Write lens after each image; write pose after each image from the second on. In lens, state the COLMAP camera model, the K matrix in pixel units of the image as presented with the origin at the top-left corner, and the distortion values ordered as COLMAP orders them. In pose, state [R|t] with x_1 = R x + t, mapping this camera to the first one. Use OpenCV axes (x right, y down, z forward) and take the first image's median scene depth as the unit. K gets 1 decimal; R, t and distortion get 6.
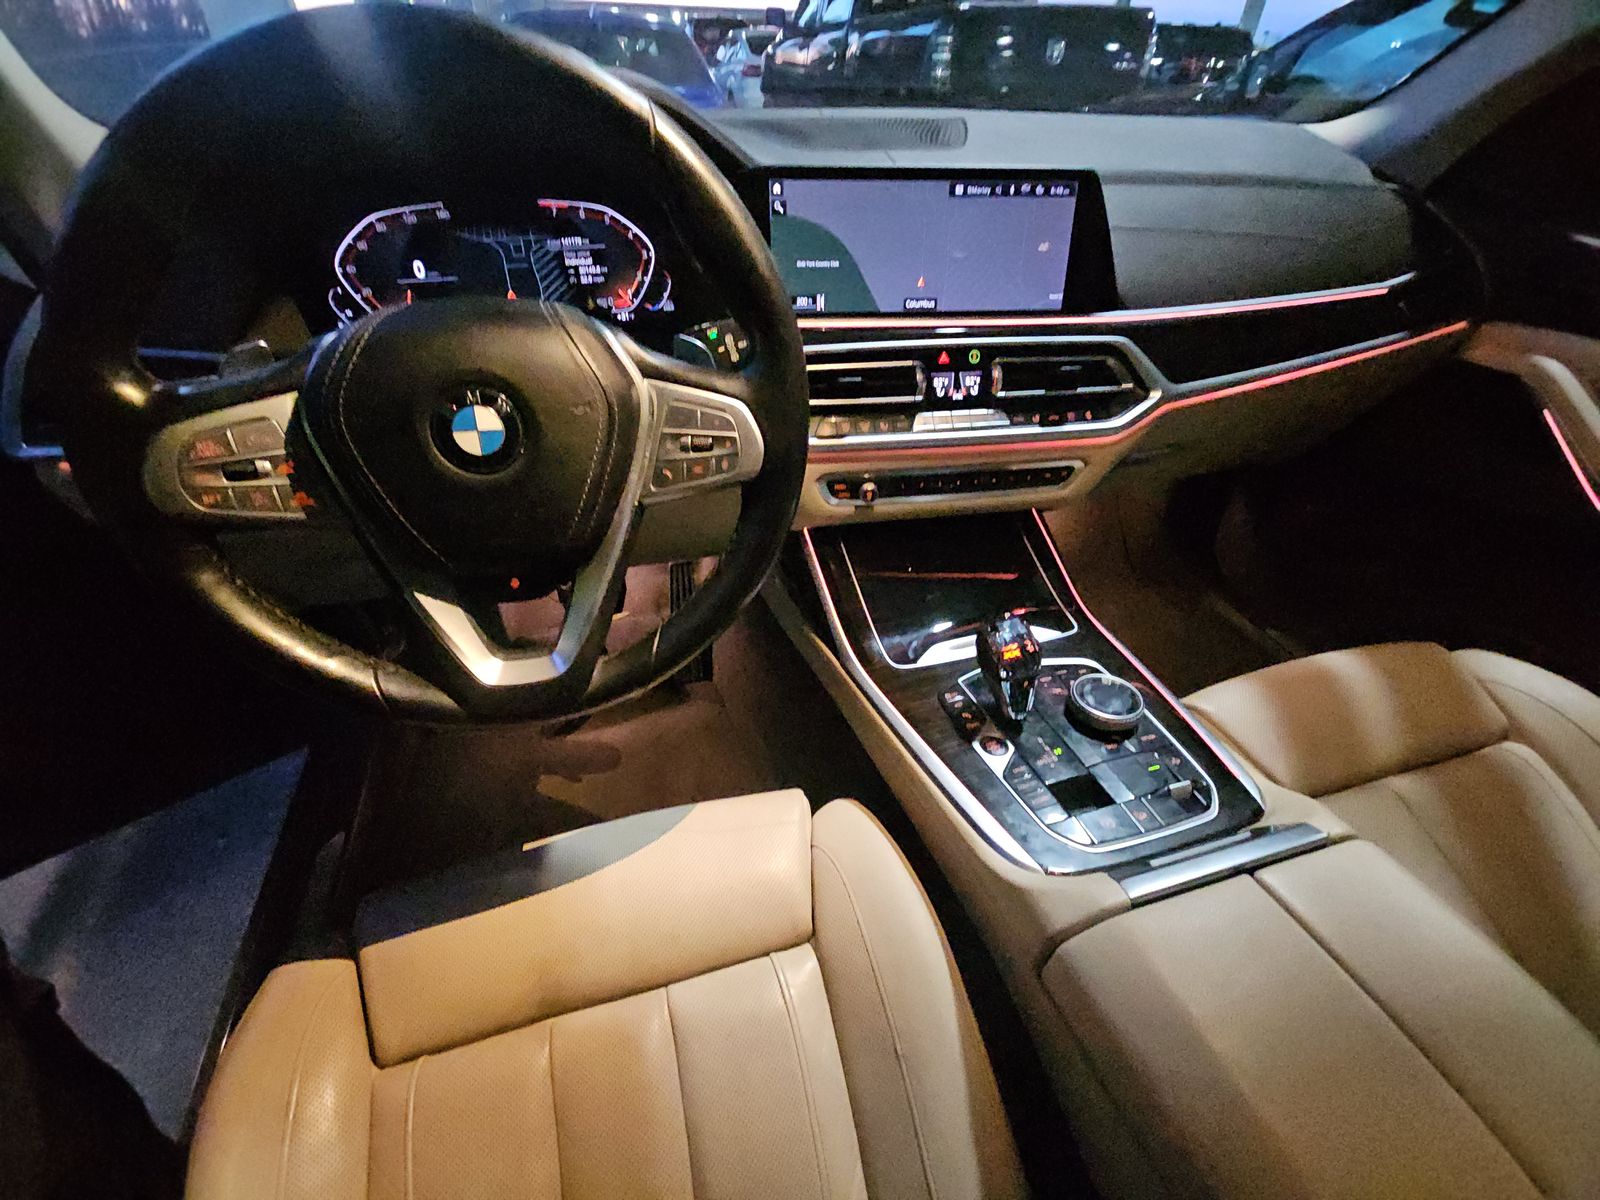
lens RADIAL K [[649.2, 0, 797.2], [0, 649.2, 593.9], [0, 0, 1]] dist [0.000321, -0.000857]
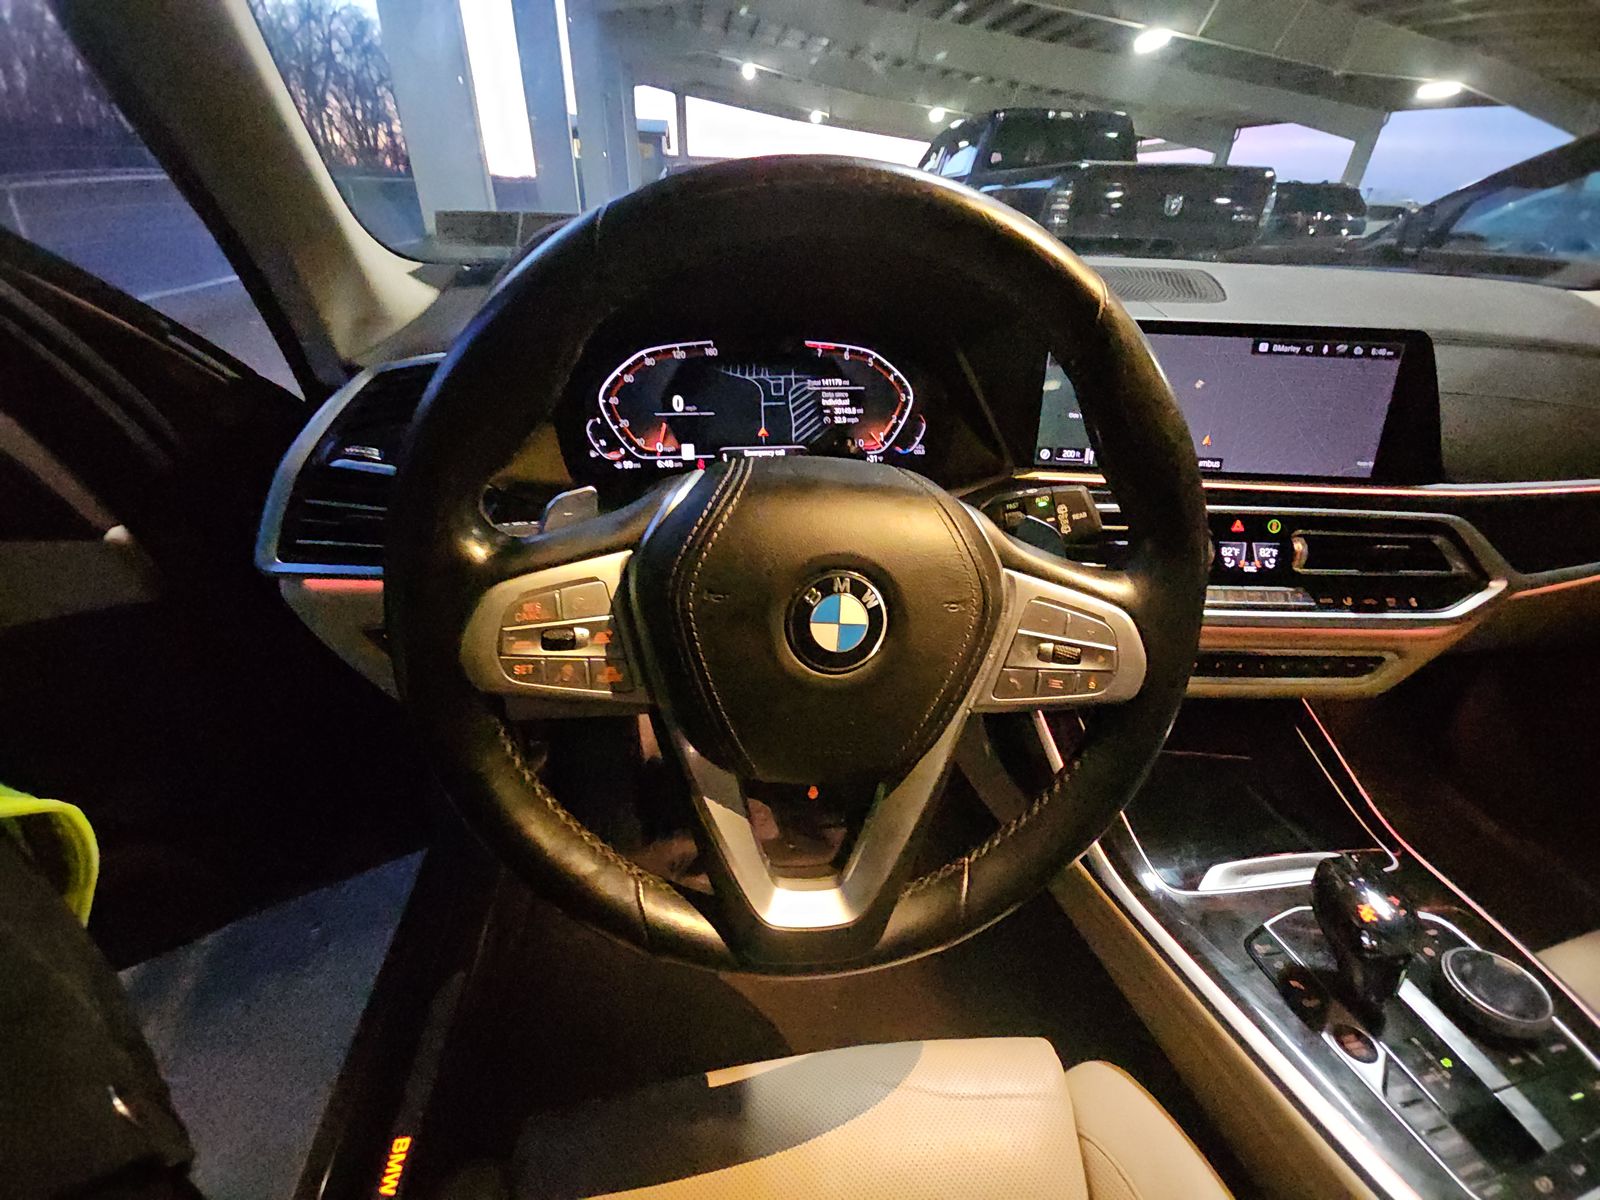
lens RADIAL K [[649.2, 0, 798.0], [0, 649.2, 593.6], [0, 0, 1]] dist [0.000321, -0.000857]
pose [[0.990710, 0.081496, -0.108863, -0.260002], [-0.096868, 0.984777, -0.144331, -0.094341], [0.095443, 0.153536, 0.983523, 0.107308]]
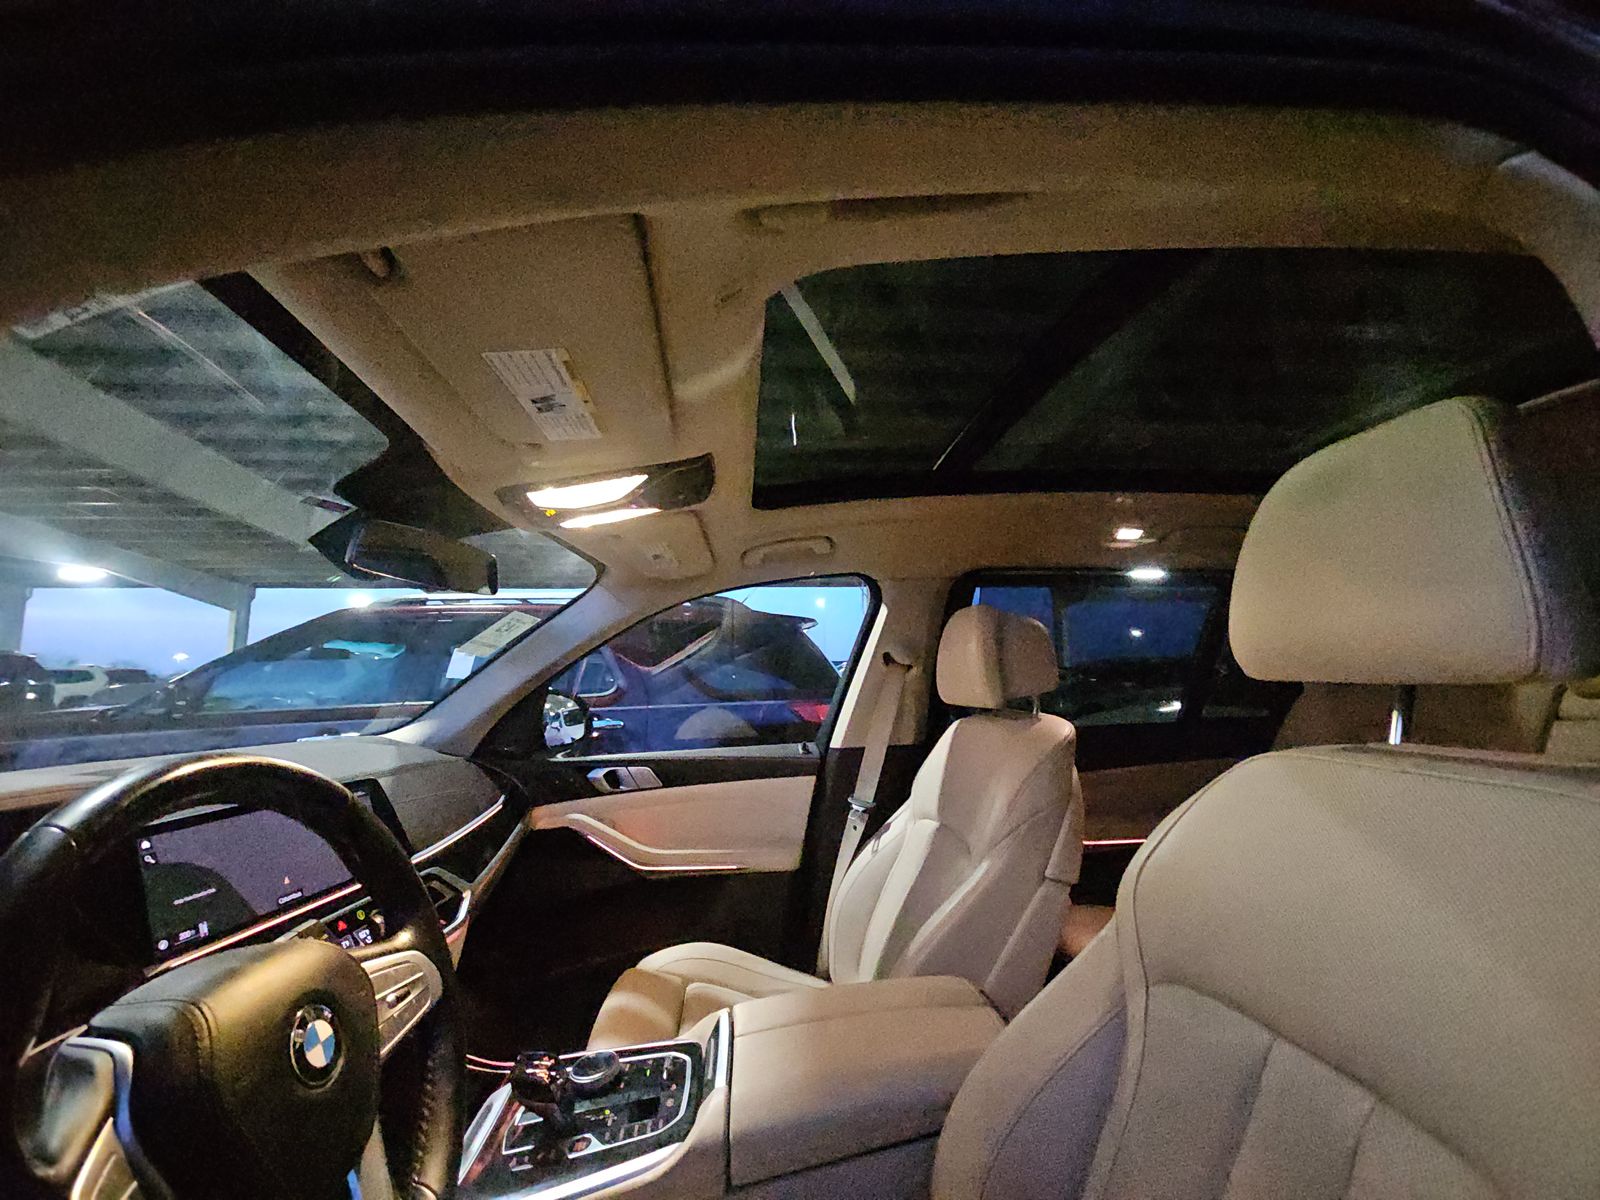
lens RADIAL K [[649.2, 0, 798.6], [0, 649.2, 601.1], [0, 0, 1]] dist [0.000321, -0.000857]
pose [[0.188918, 0.090813, 0.977785, -0.861522], [0.635483, 0.747802, -0.192235, -0.044802], [-0.748647, 0.657682, 0.083563, -0.130335]]
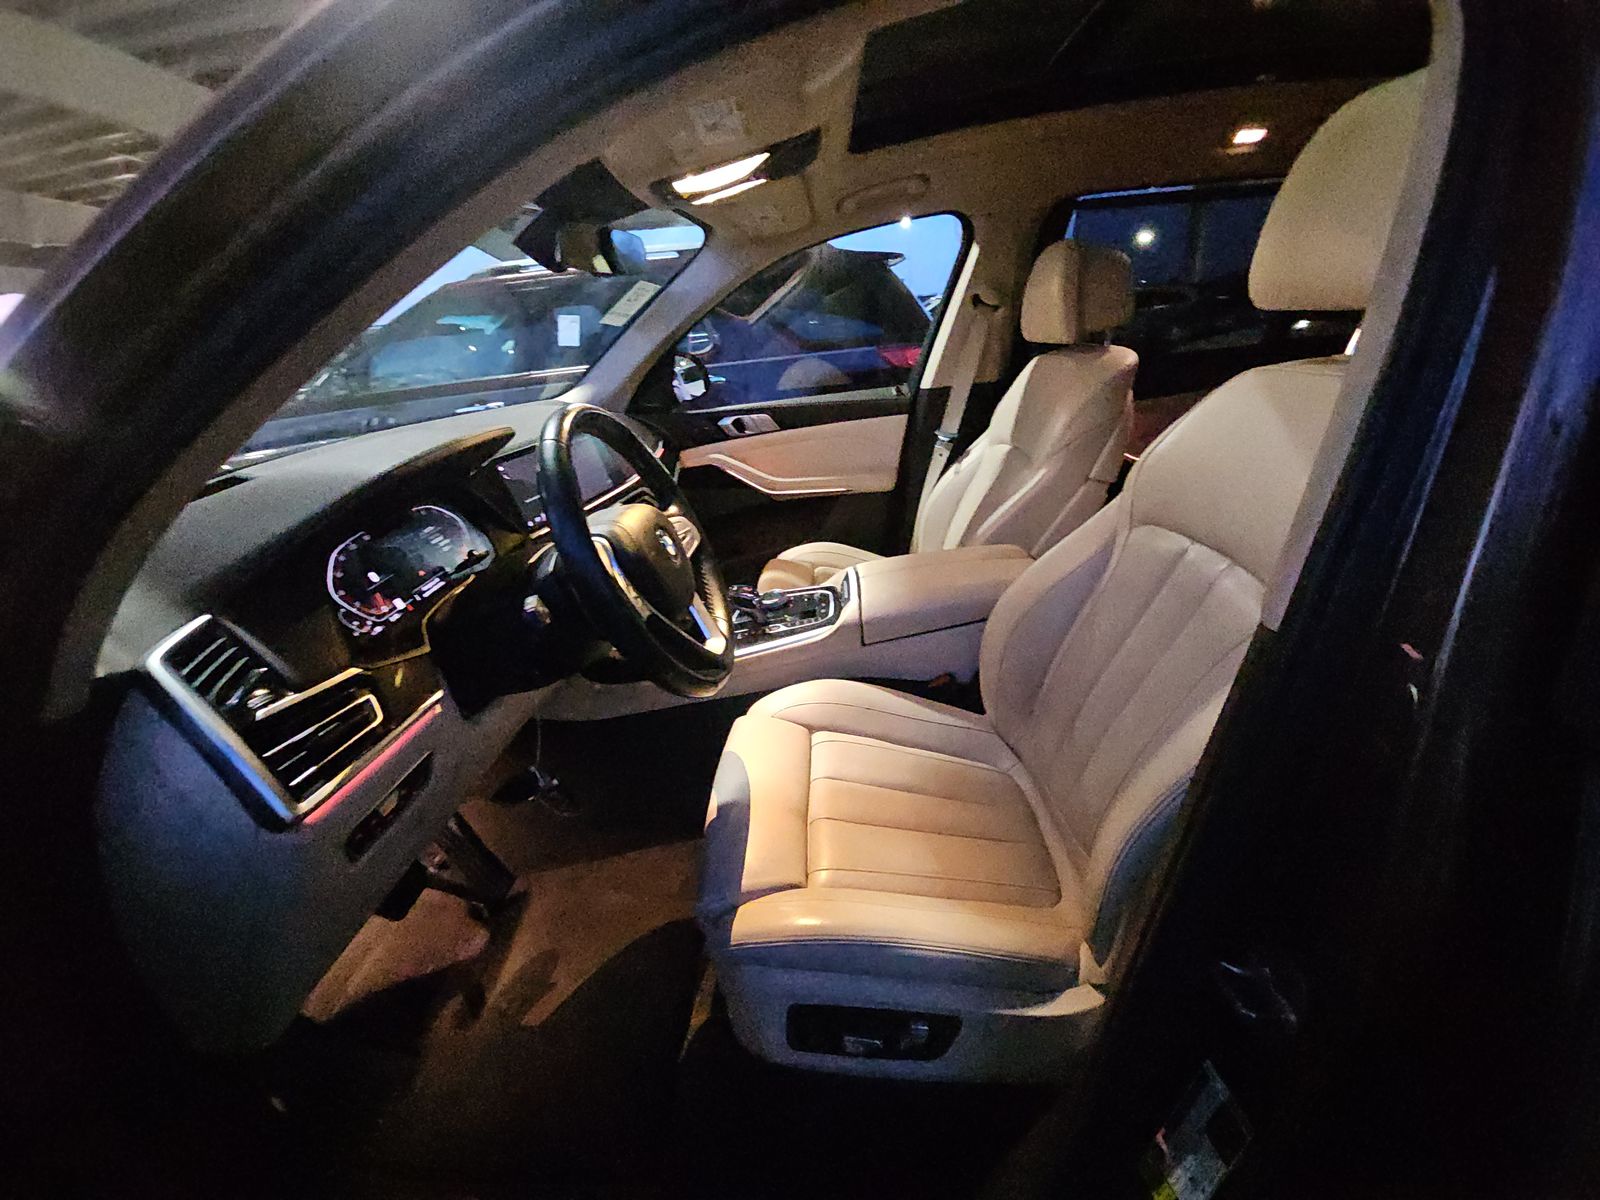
lens RADIAL K [[649.2, 0, 797.2], [0, 649.2, 596.3], [0, 0, 1]] dist [0.000321, -0.000857]
pose [[0.301778, -0.409737, 0.860840, -1.368312], [0.668313, 0.734860, 0.115489, -0.047342], [-0.679917, 0.540459, 0.495597, -0.197511]]
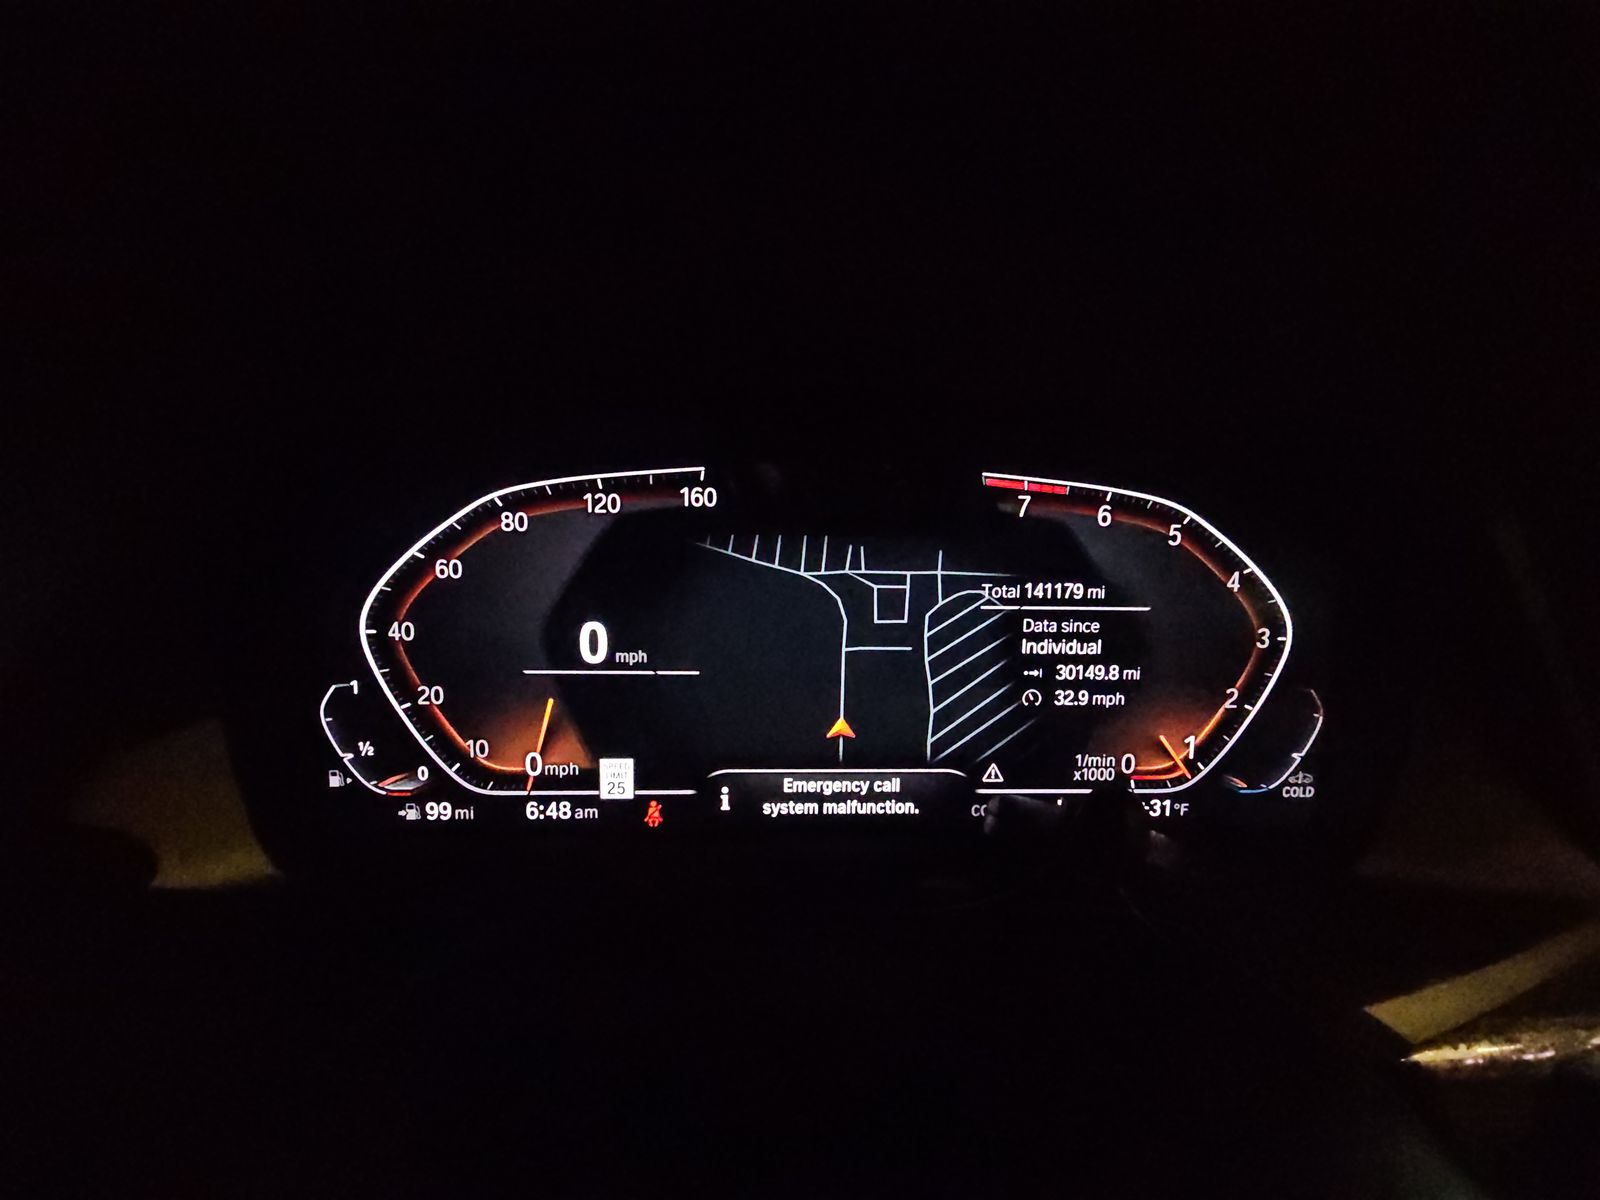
lens RADIAL K [[649.2, 0, 797.2], [0, 649.2, 595.0], [0, 0, 1]] dist [0.000321, -0.000857]
pose [[0.969397, 0.124329, -0.211687, -0.389749], [-0.169260, 0.963052, -0.209481, -0.439331], [0.177821, 0.238900, 0.954624, 0.655110]]
